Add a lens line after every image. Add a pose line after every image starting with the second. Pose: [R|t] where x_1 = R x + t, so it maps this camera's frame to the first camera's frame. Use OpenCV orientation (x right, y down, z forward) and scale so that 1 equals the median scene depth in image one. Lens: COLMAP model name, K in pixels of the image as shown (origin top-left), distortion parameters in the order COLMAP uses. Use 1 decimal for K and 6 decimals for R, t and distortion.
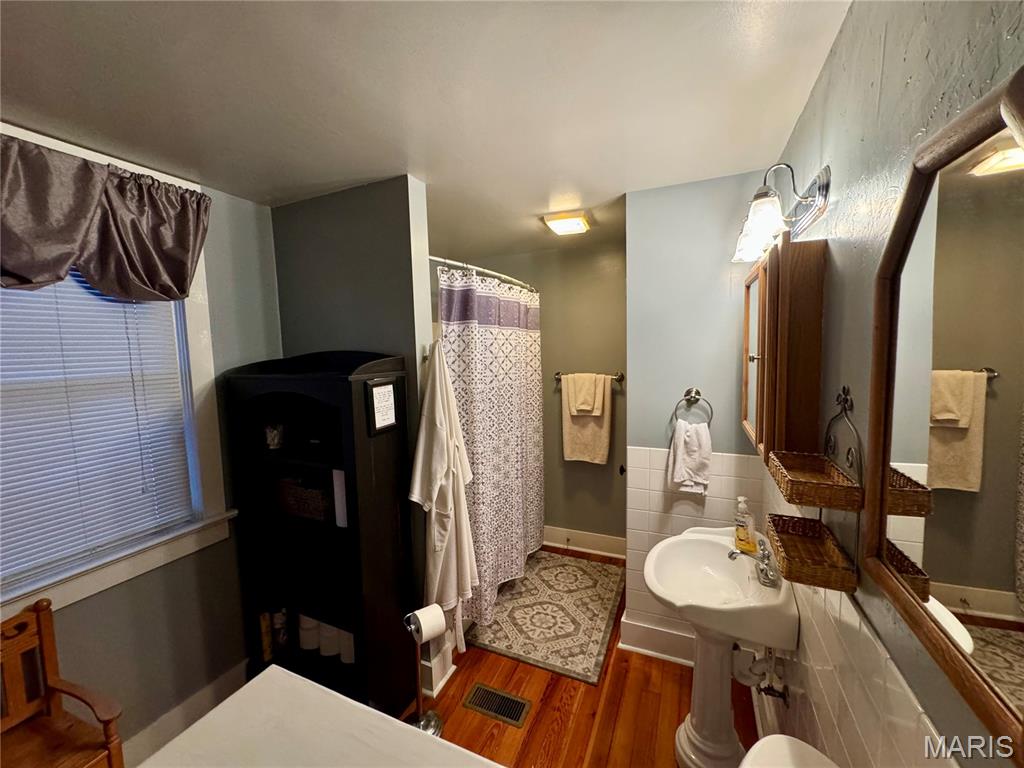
lens RADIAL K [[410.8, 0, 510.1], [0, 410.8, 384.5], [0, 0, 1]] dist [-0.000412, 0.000122]
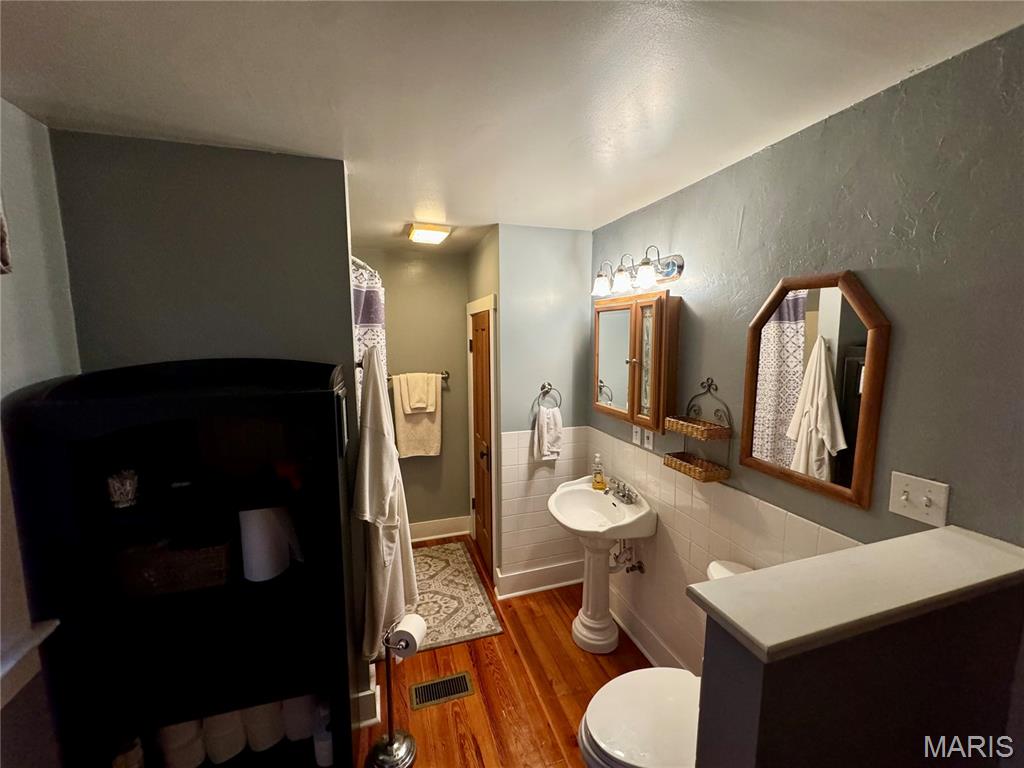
lens RADIAL K [[410.8, 0, 510.1], [0, 410.8, 384.5], [0, 0, 1]] dist [-0.000412, 0.000122]
pose [[0.743590, -0.057496, 0.666160, -0.514229], [0.047229, 0.998324, 0.033447, -0.032673], [-0.666966, 0.006591, 0.745059, 0.080340]]
